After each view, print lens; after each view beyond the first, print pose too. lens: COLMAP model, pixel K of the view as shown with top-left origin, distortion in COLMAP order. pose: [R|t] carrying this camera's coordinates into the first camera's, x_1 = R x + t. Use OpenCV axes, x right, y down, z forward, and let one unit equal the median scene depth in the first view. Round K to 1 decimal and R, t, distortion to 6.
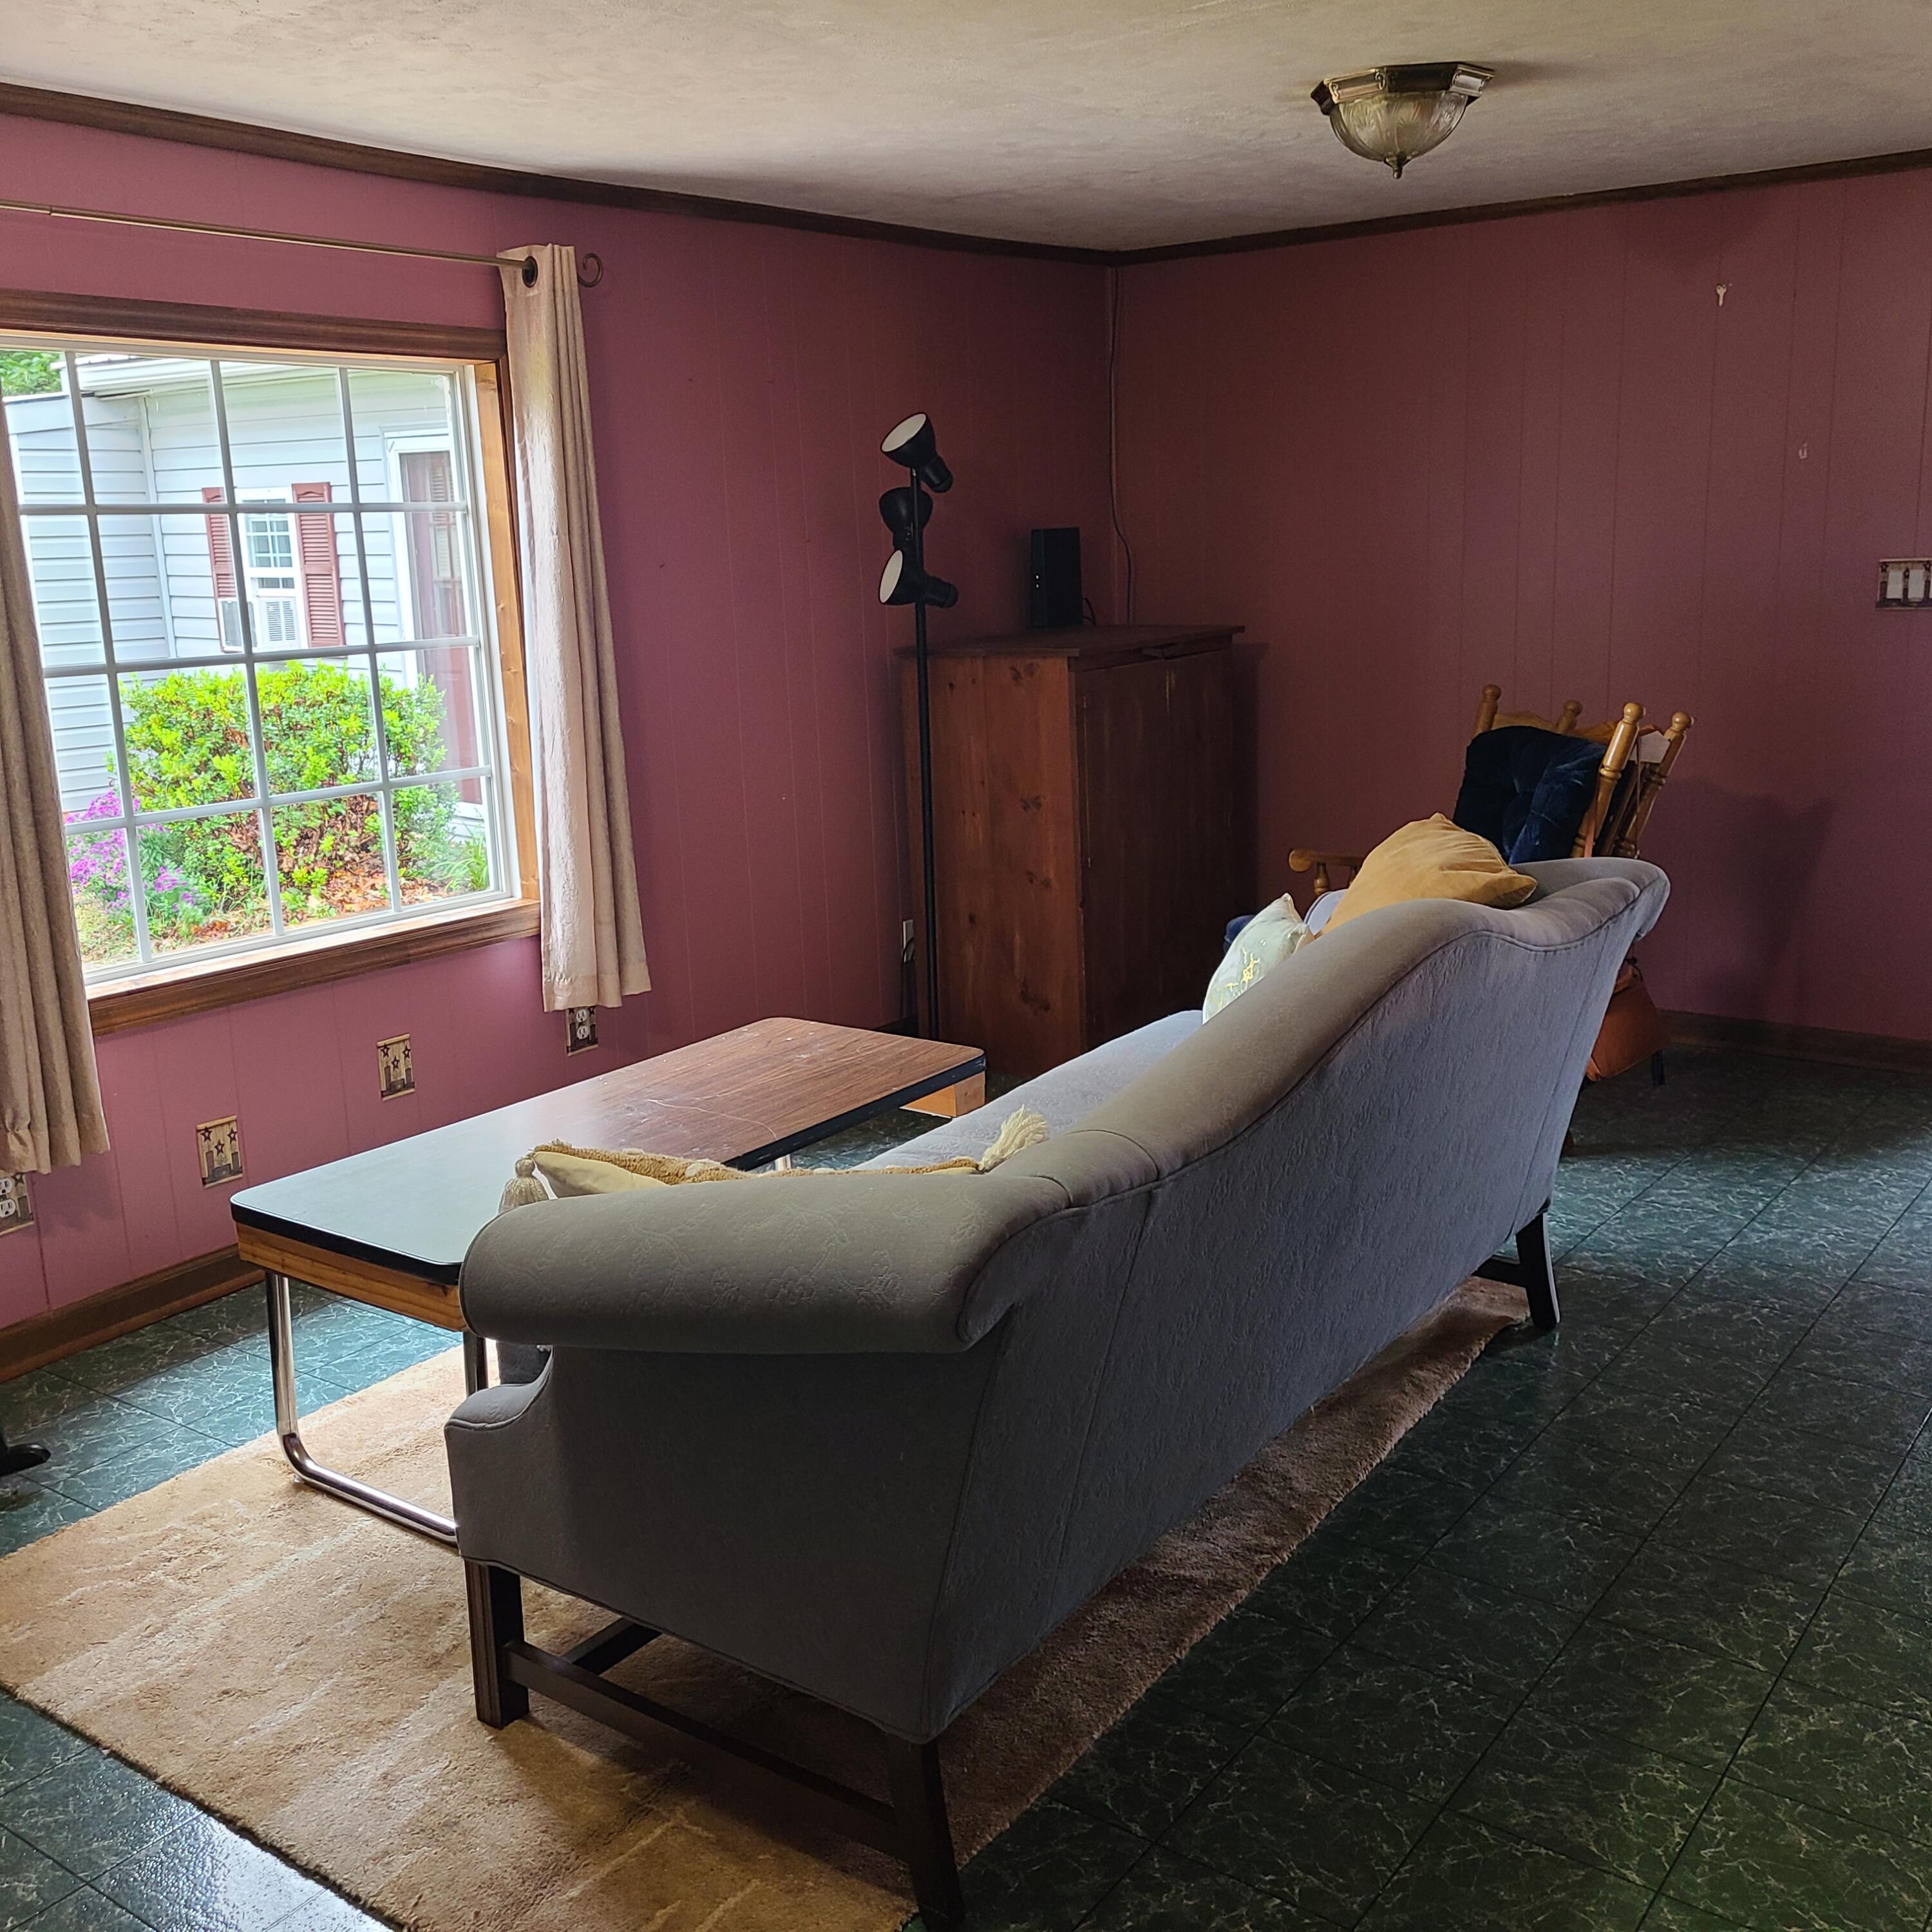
lens RADIAL K [[1912.6, 0, 977.9], [0, 1912.6, 973.9], [0, 0, 1]] dist [0.028857, 0.000000]
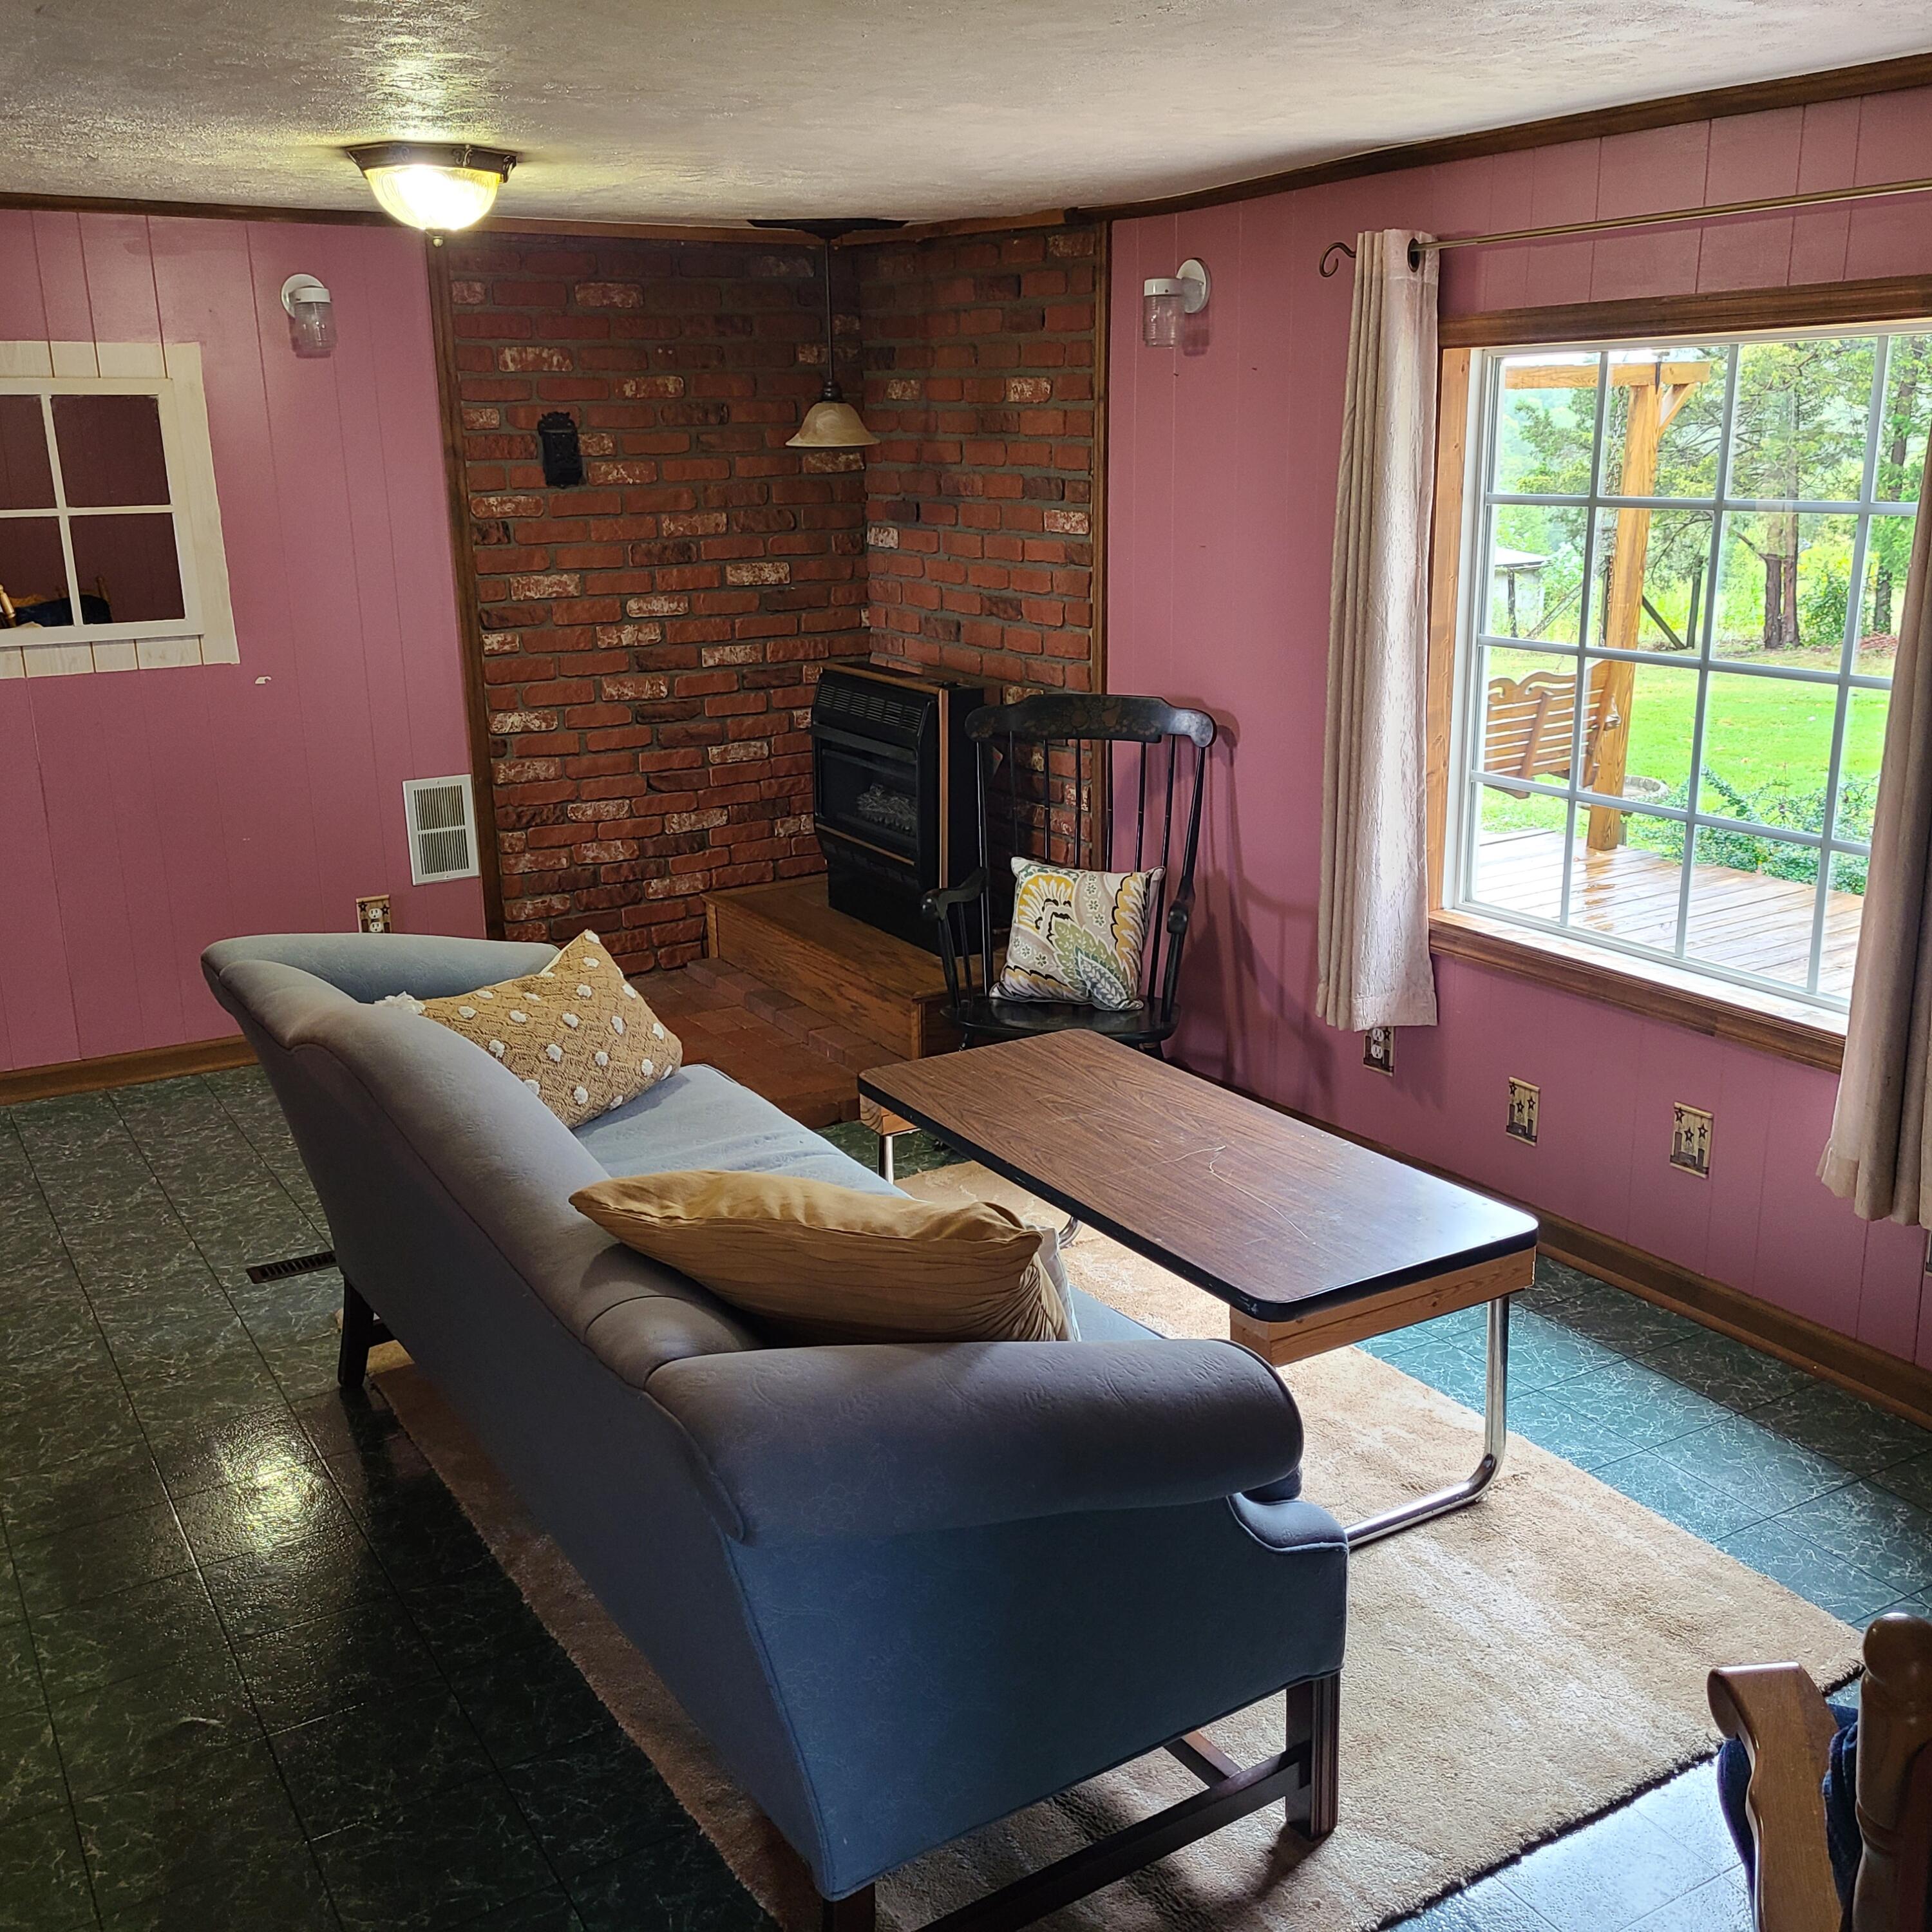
lens RADIAL K [[1912.6, 0, 974.8], [0, 1912.6, 962.7], [0, 0, 1]] dist [0.028857, 0.000000]
pose [[-0.374024, 0.264821, -0.888806, 0.989108], [-0.180726, 0.919180, 0.349923, -0.464984], [0.909639, 0.291510, -0.295936, 1.551023]]
